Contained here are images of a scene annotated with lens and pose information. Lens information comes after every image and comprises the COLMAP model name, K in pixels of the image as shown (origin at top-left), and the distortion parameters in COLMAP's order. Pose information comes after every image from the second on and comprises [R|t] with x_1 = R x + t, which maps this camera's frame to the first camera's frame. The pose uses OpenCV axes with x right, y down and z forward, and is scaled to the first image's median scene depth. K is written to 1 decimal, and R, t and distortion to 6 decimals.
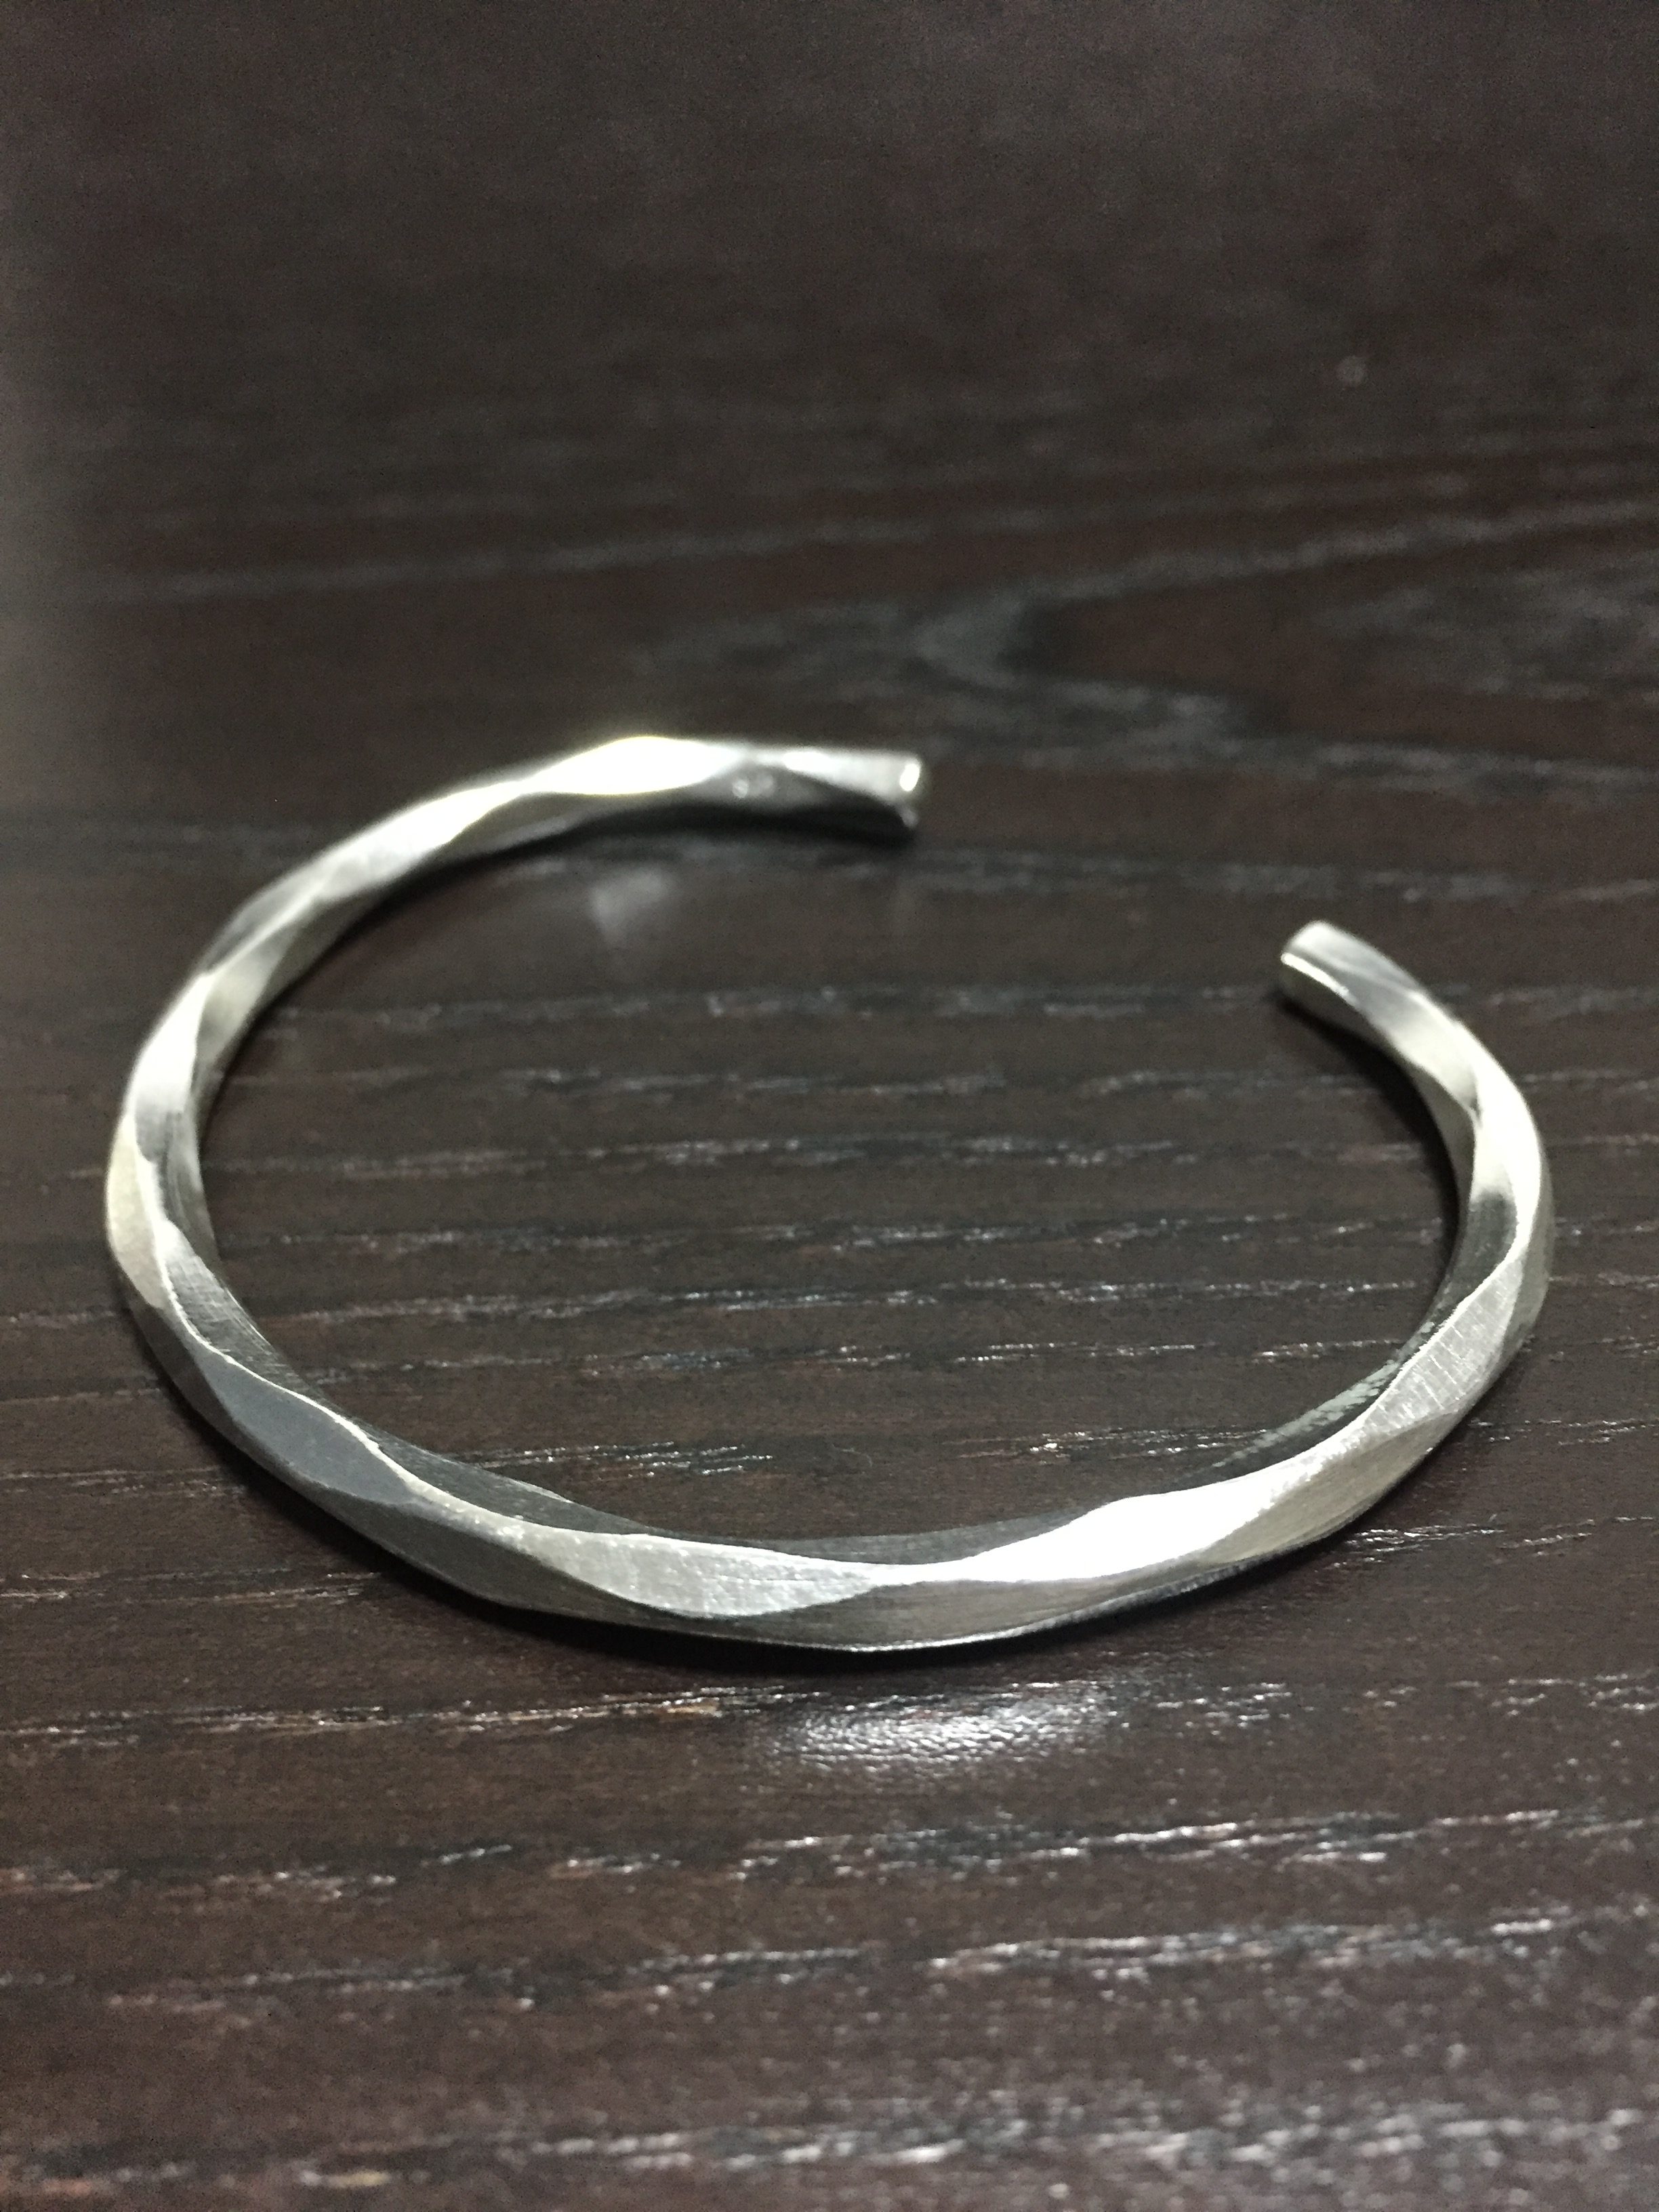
lens RADIAL K [[2054.1, 0, 820.3], [0, 2054.1, 1115.4], [0, 0, 1]] dist [0.015496, 0.000000]
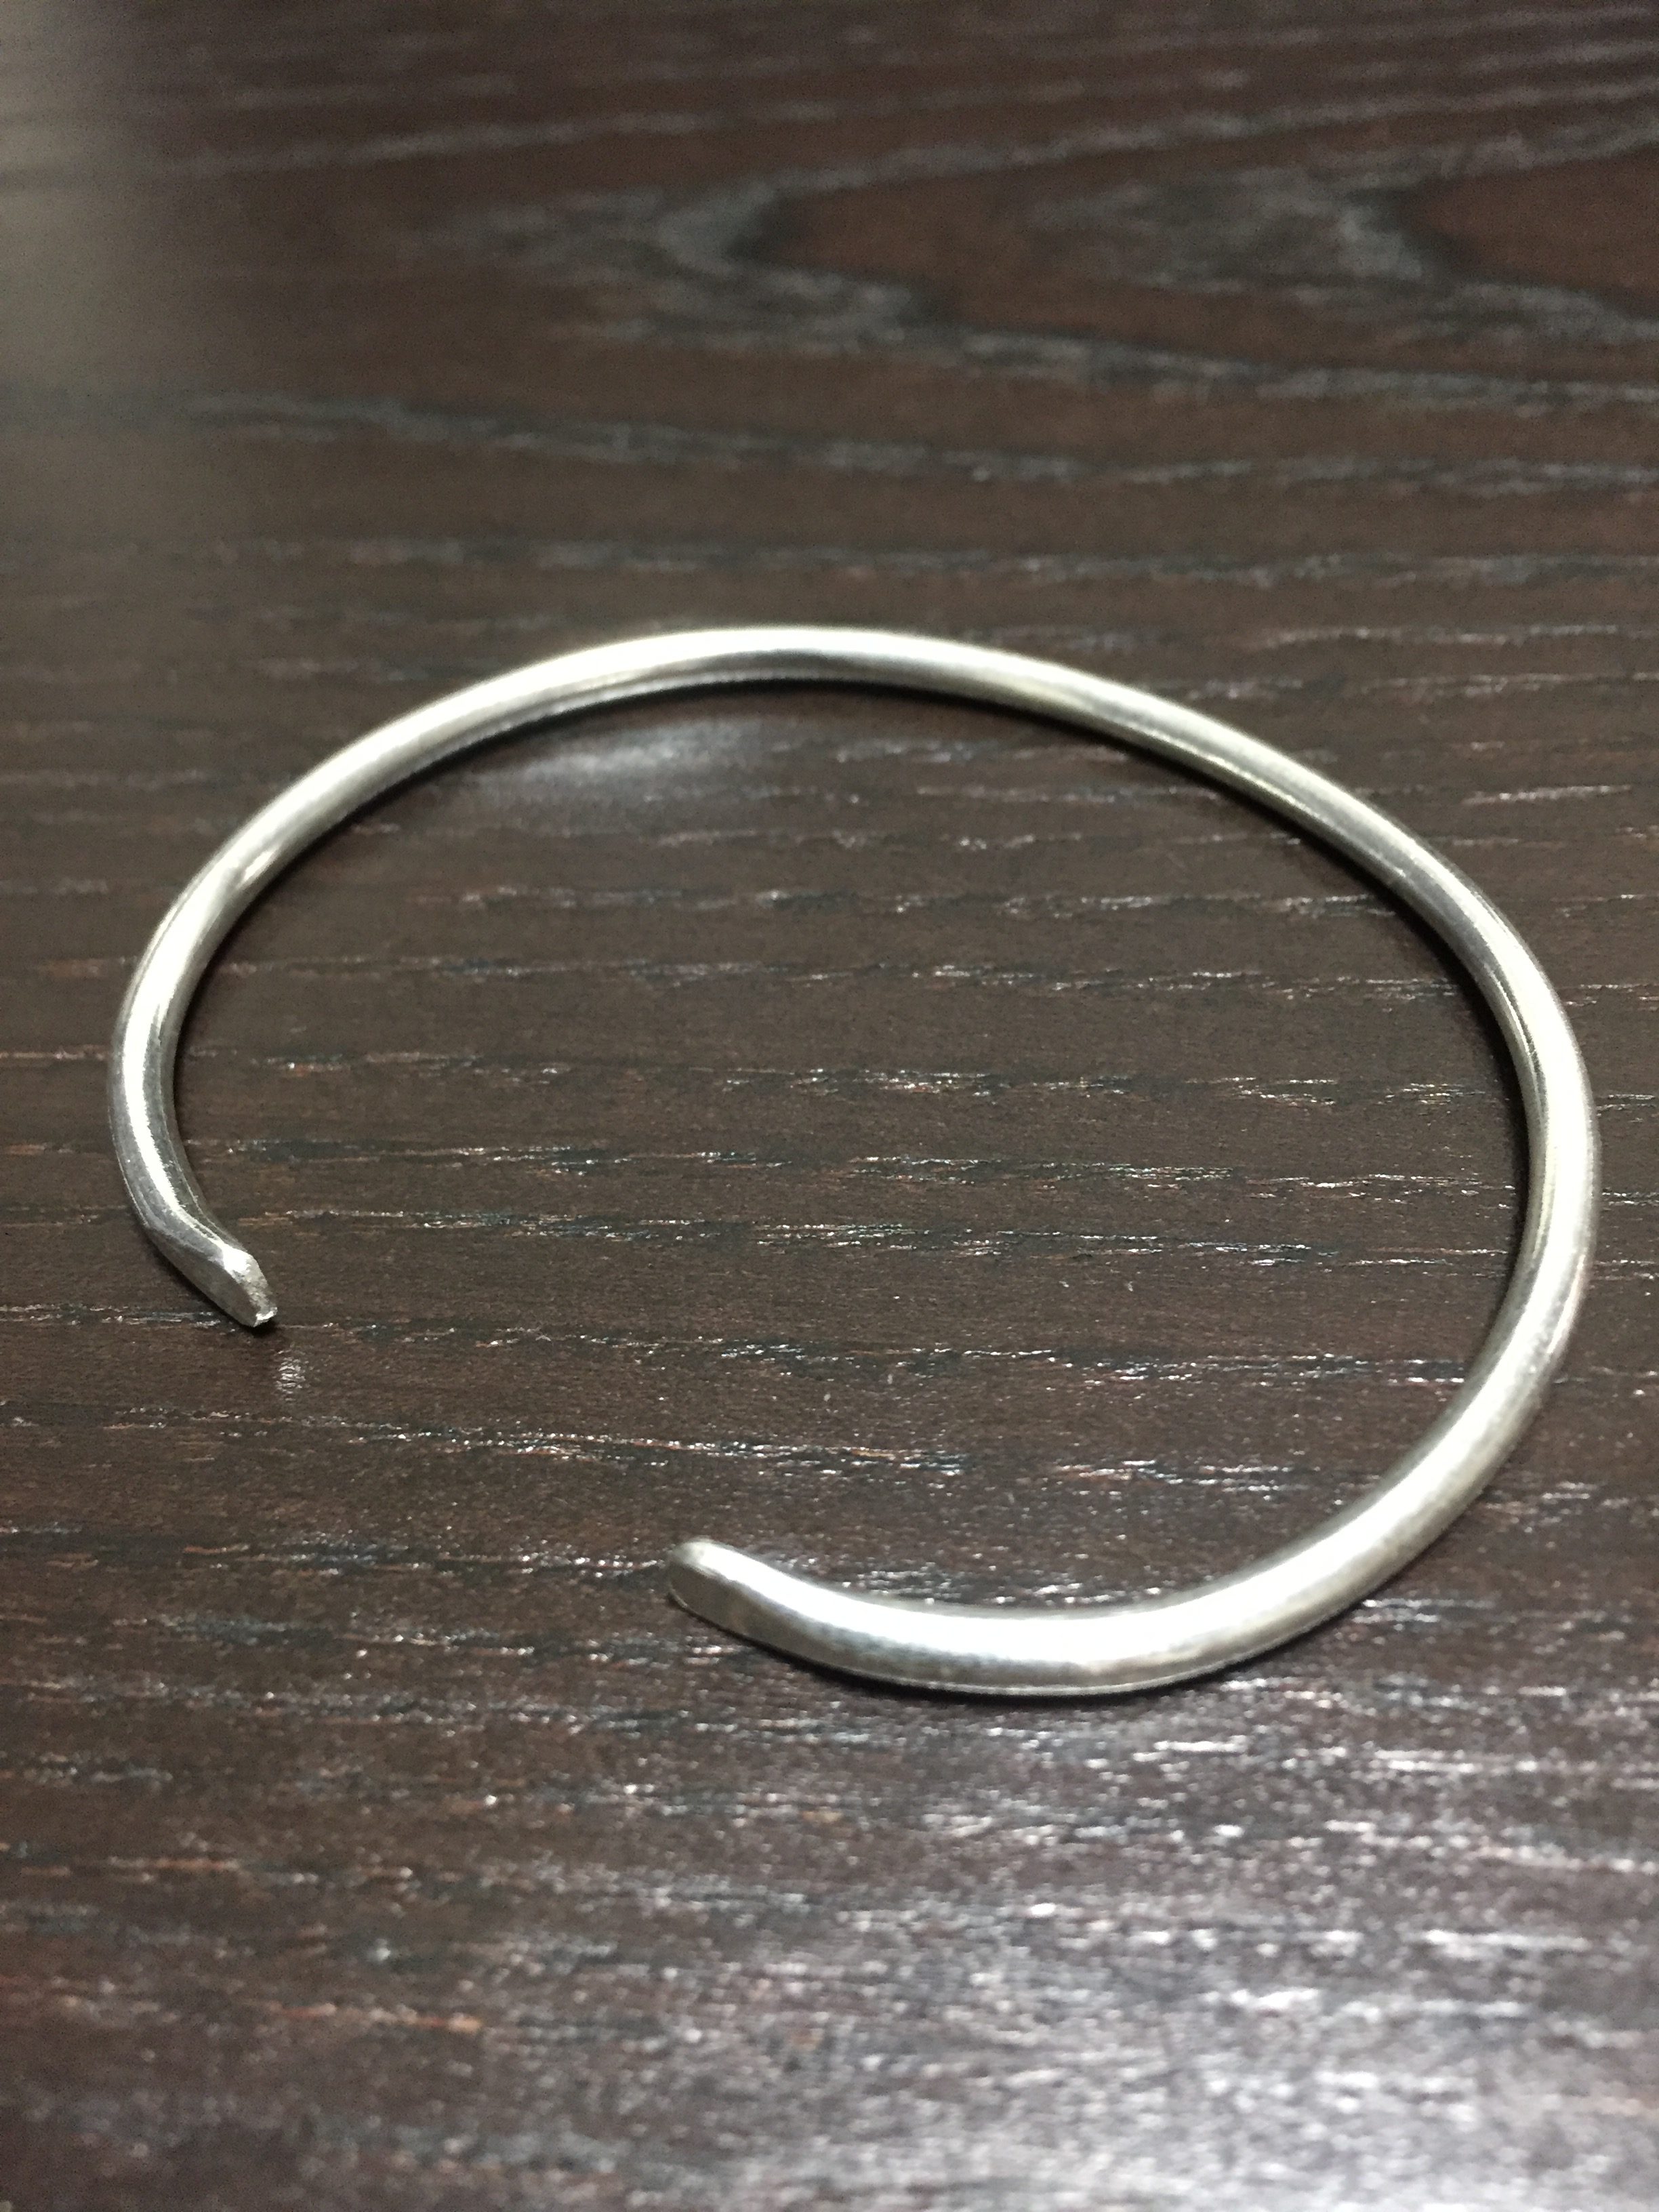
lens RADIAL K [[2054.1, 0, 830.6], [0, 2054.1, 1111.2], [0, 0, 1]] dist [0.015496, 0.000000]
pose [[0.993949, 0.053133, -0.096133, 0.391655], [-0.035120, 0.983004, 0.180192, 0.044941], [0.104074, -0.175726, 0.978922, -0.223367]]
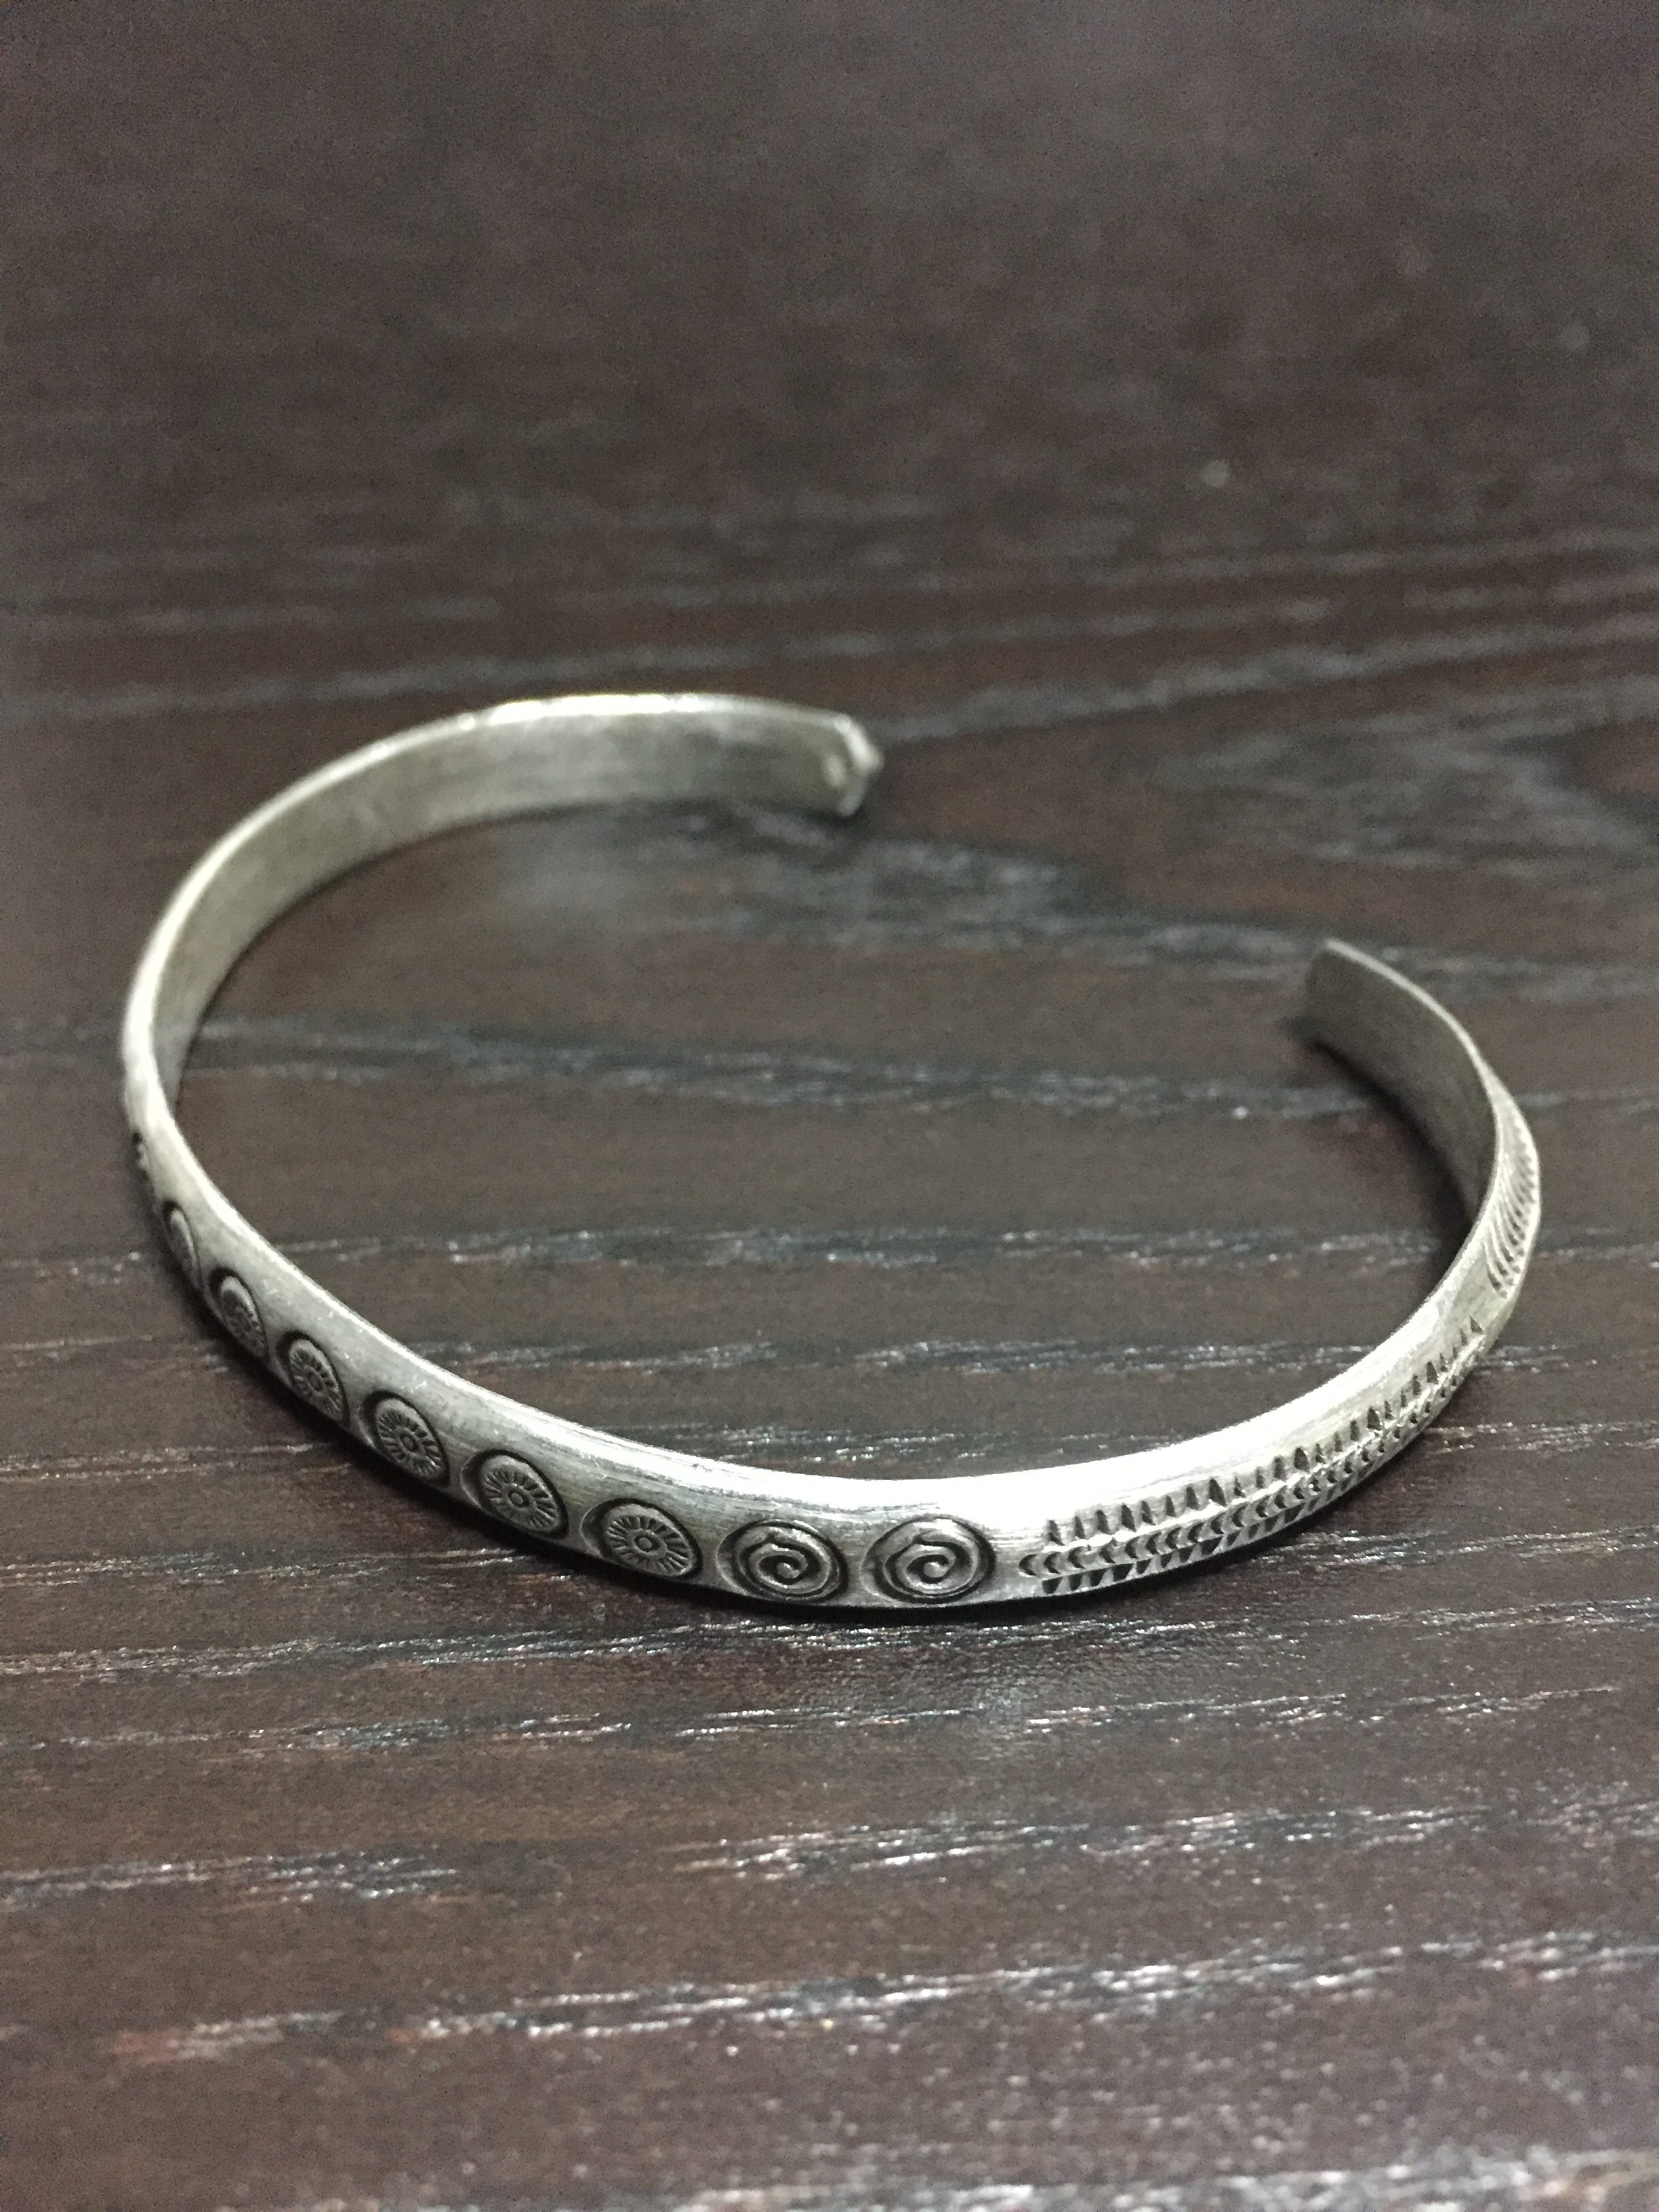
lens RADIAL K [[2054.1, 0, 830.3], [0, 2054.1, 1112.5], [0, 0, 1]] dist [0.015496, 0.000000]
pose [[0.999161, 0.001761, 0.040922, 0.081303], [-0.001628, 0.999993, -0.003275, -0.122327], [-0.040928, 0.003206, 0.999157, 0.117404]]
